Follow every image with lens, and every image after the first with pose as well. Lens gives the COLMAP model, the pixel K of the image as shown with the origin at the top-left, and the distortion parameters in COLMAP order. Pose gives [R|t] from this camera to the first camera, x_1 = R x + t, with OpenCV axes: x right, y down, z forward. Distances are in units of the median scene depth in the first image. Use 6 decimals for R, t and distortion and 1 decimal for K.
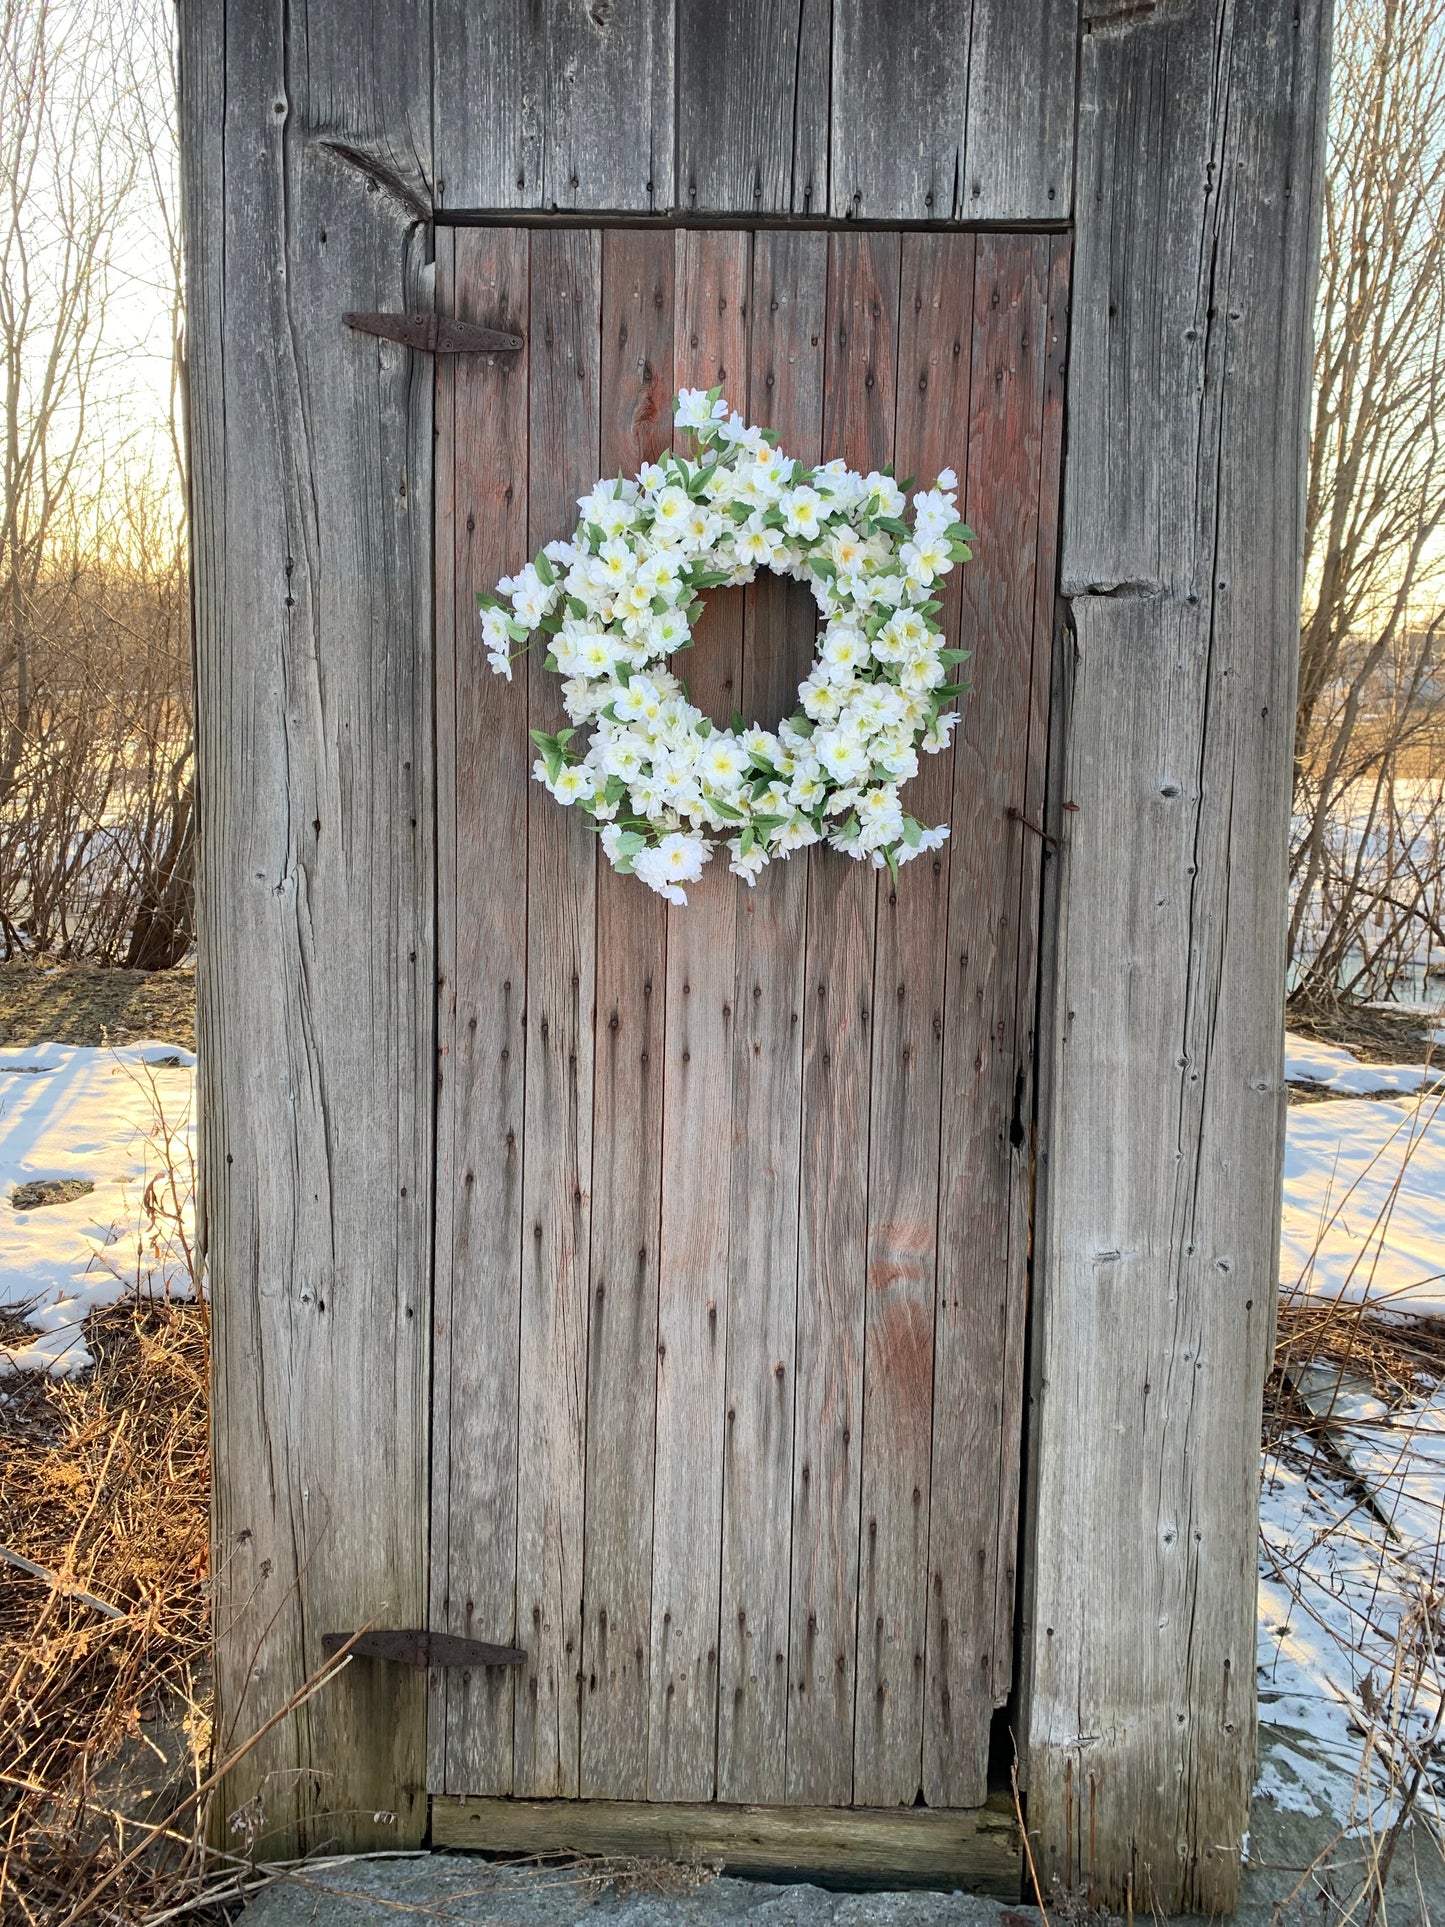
lens RADIAL K [[1407.9, 0, 717.0], [0, 1407.9, 938.2], [0, 0, 1]] dist [0.027282, -0.028801]
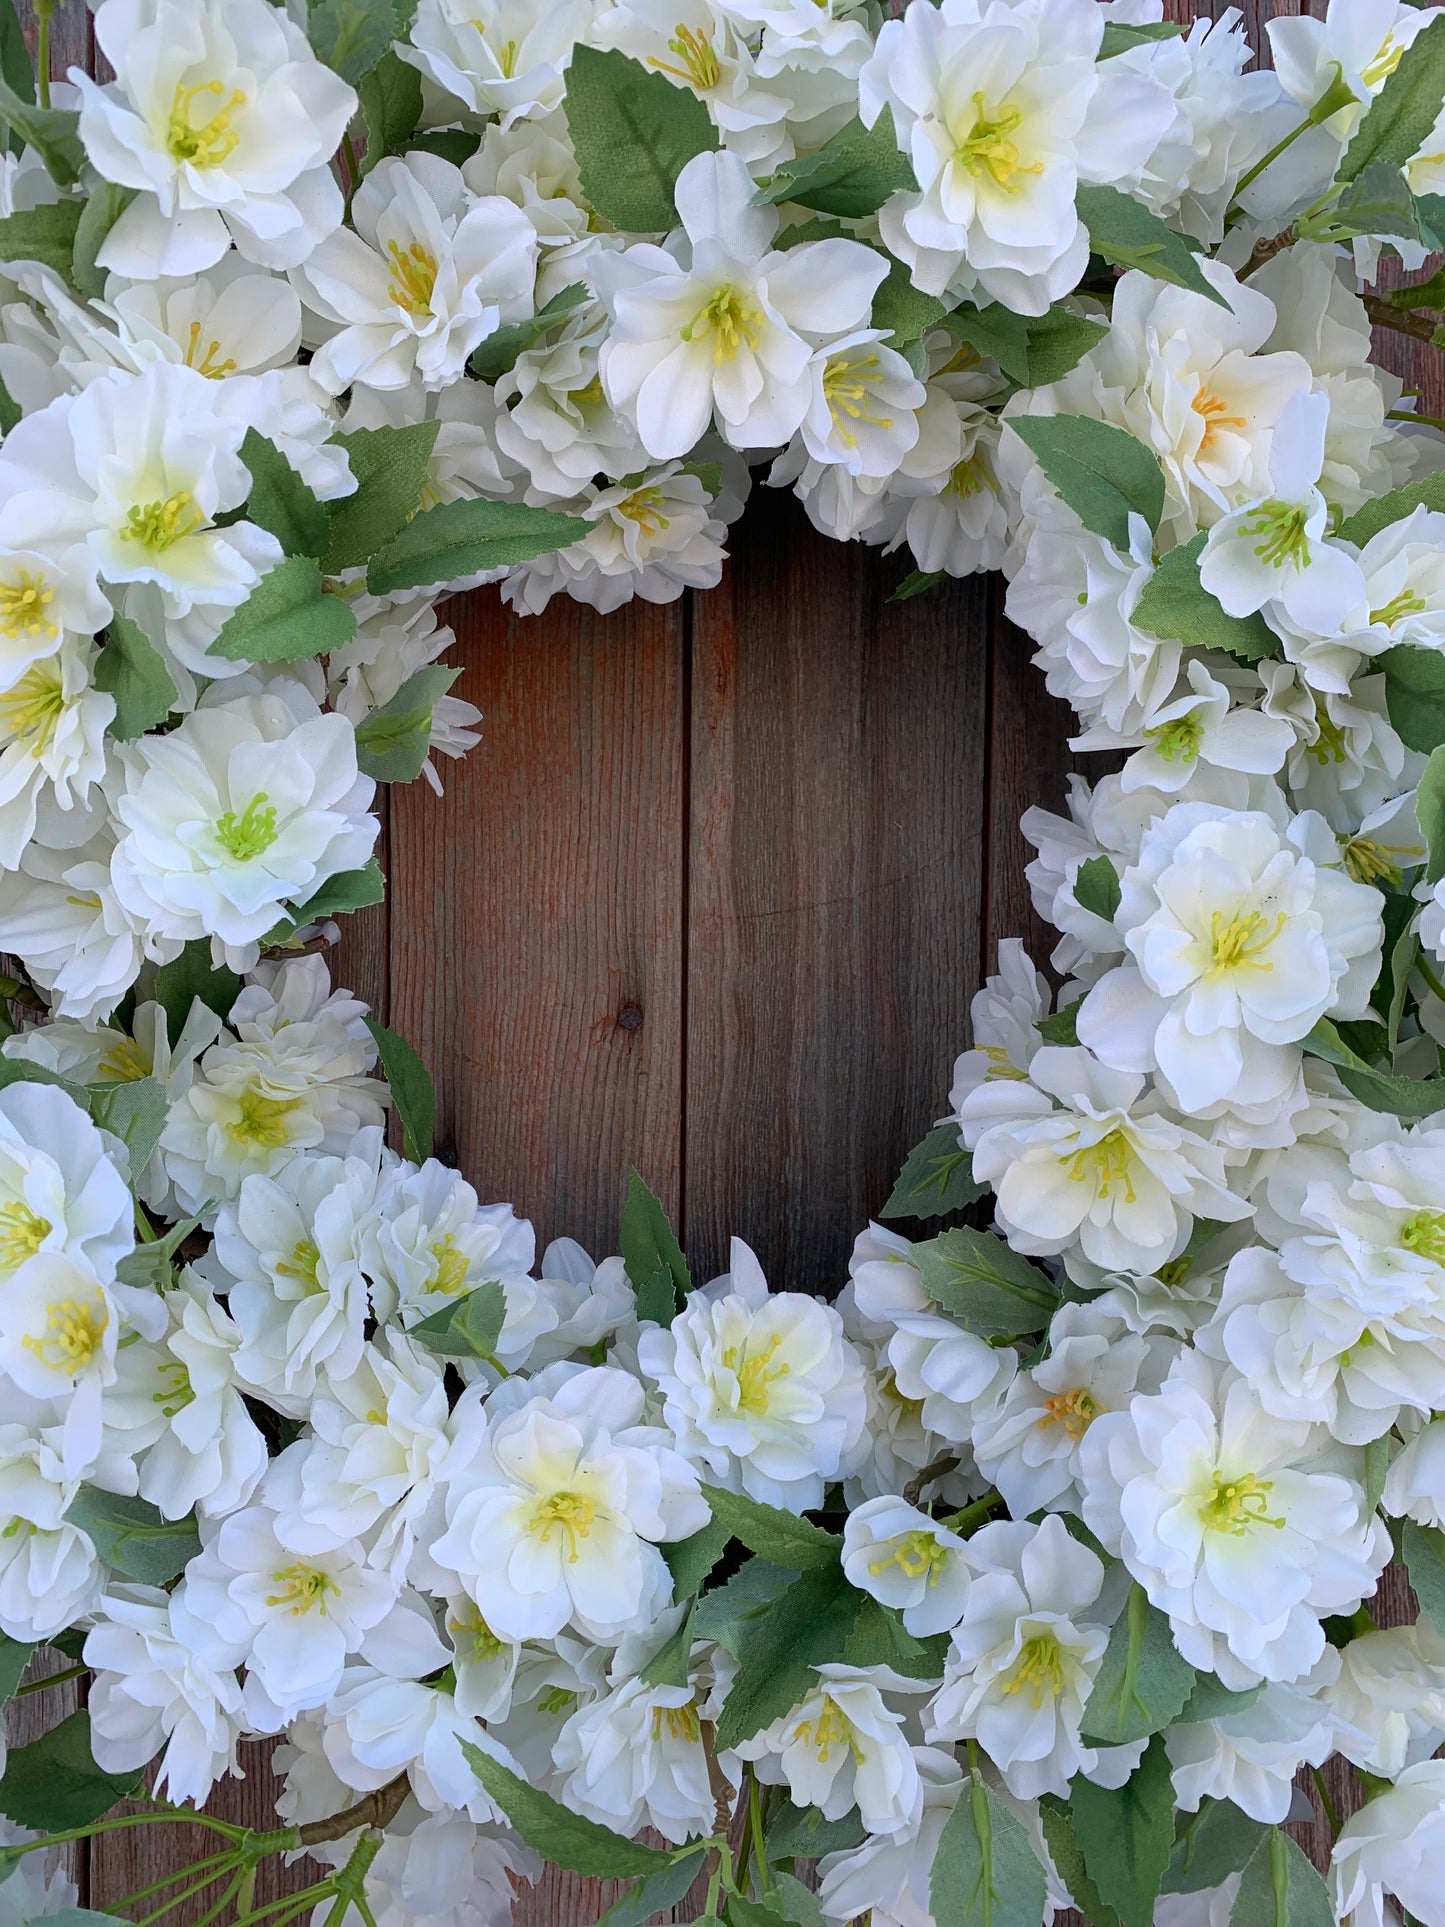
lens RADIAL K [[1487.1, 0, 732.2], [0, 1487.1, 936.2], [0, 0, 1]] dist [0.005525, -0.004141]
pose [[0.999869, -0.010654, 0.012168, 0.023966], [0.011865, 0.994480, -0.104250, -0.172214], [-0.010990, 0.104381, 0.994477, 0.763639]]
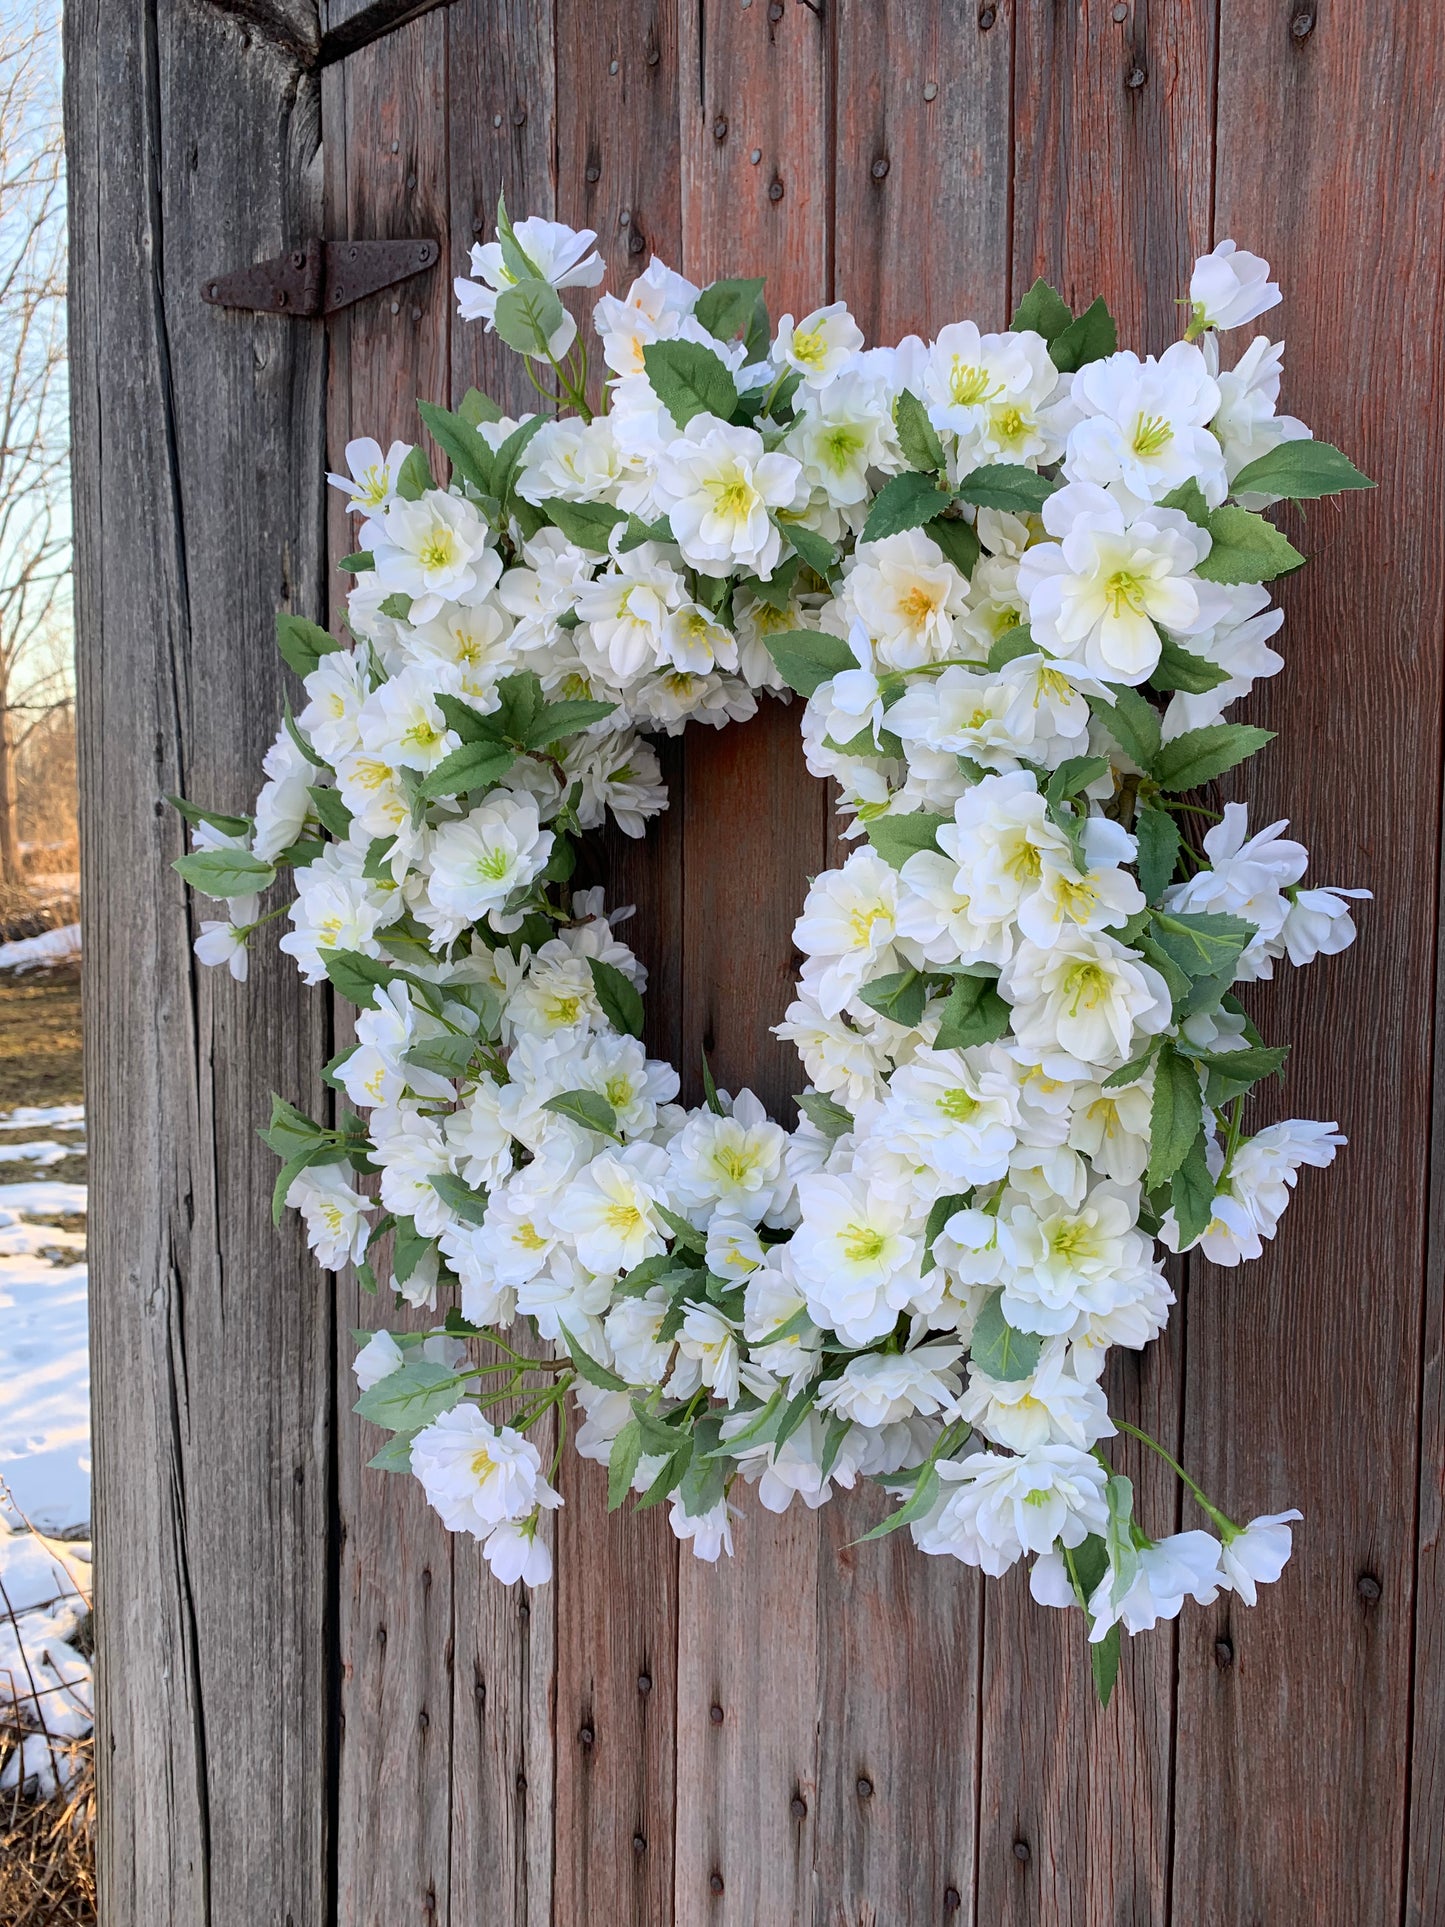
lens RADIAL K [[1487.1, 0, 724.6], [0, 1487.1, 950.1], [0, 0, 1]] dist [0.005525, -0.004141]
pose [[0.794520, 0.014873, -0.607056, 0.245701], [-0.054330, 0.997432, -0.046671, -0.169144], [0.604803, 0.070062, 0.793287, 0.680306]]
